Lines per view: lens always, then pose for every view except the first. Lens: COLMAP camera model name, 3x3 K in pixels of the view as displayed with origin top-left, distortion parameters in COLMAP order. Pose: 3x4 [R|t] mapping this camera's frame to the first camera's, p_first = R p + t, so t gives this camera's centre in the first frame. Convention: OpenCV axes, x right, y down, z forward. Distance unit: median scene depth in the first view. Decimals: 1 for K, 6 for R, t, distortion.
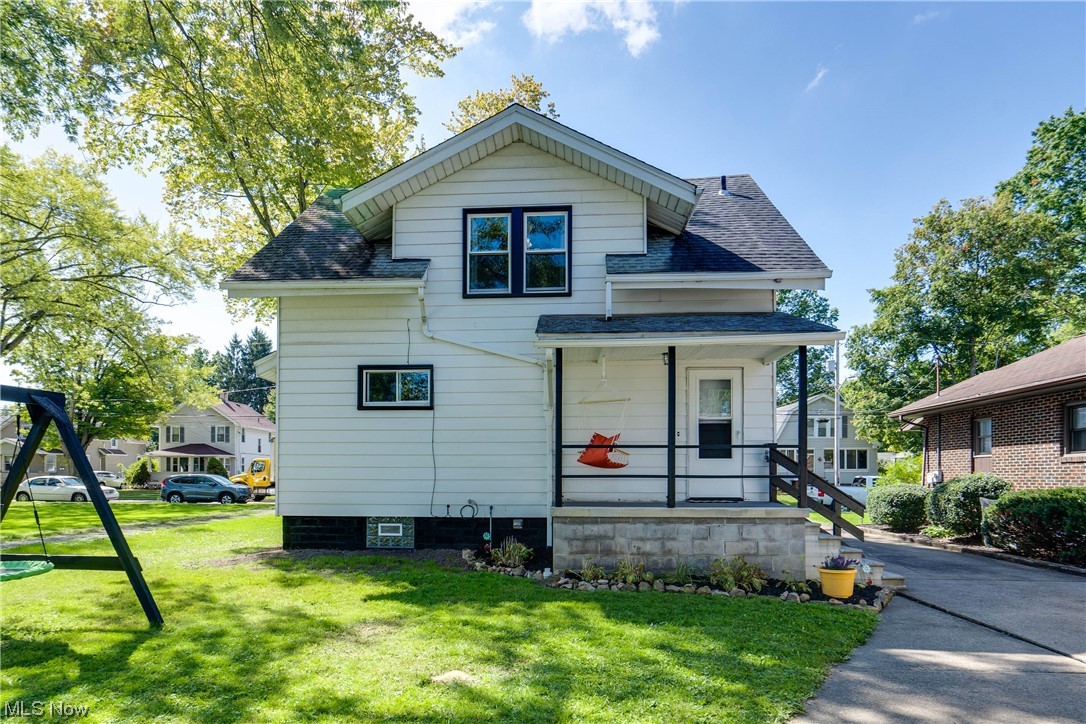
lens RADIAL K [[495.7, 0, 546.1], [0, 495.7, 362.8], [0, 0, 1]] dist [-0.003152, 0.000130]
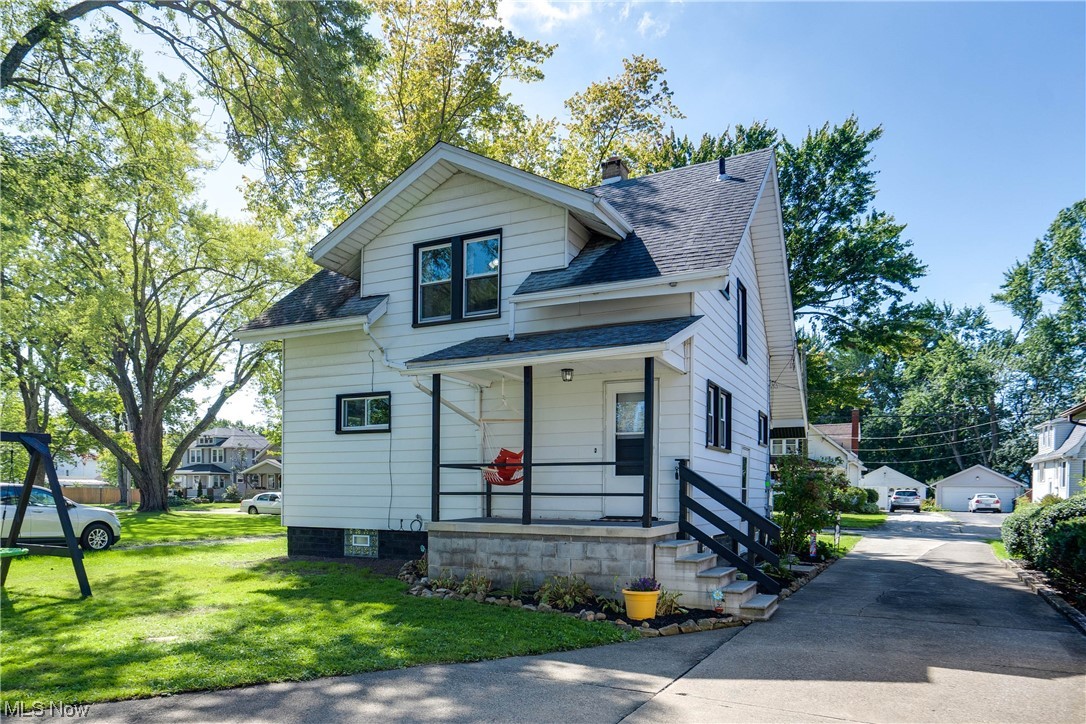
lens RADIAL K [[538.3, 0, 543.1], [0, 538.3, 370.7], [0, 0, 1]] dist [0.000069, -0.000231]
pose [[0.952368, -0.063302, -0.298308, 0.485685], [0.063227, 0.997950, -0.009914, -0.008724], [0.298324, -0.009419, 0.954418, -0.037119]]
